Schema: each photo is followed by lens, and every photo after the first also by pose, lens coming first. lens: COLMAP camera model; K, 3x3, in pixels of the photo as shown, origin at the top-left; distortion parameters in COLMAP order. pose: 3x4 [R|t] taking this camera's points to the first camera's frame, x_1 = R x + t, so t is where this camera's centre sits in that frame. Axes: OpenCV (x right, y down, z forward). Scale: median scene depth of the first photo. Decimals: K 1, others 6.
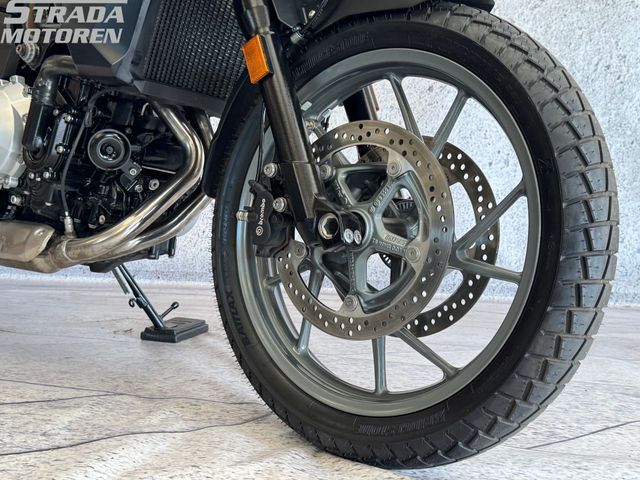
lens RADIAL K [[786.0, 0, 320.0], [0, 786.0, 240.0], [0, 0, 1]] dist [0.221471, -0.558083]
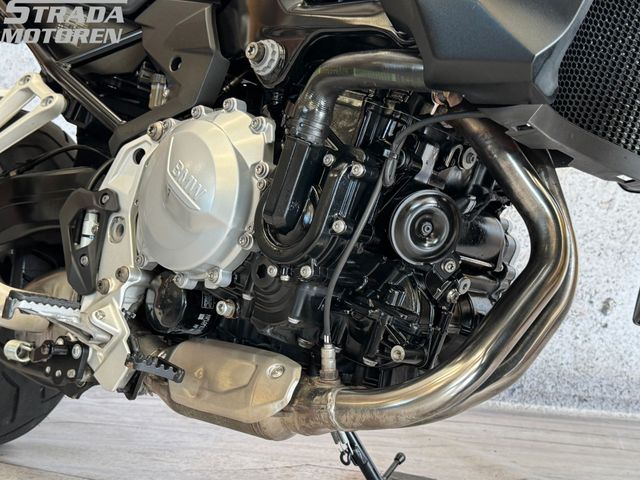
lens RADIAL K [[786.0, 0, 320.0], [0, 786.0, 240.0], [0, 0, 1]] dist [0.221471, -0.558083]
pose [[0.999266, 0.018185, -0.033712, -0.303410], [-0.020642, 0.997043, -0.074028, -0.060874], [0.032266, 0.074669, 0.996686, 0.442082]]
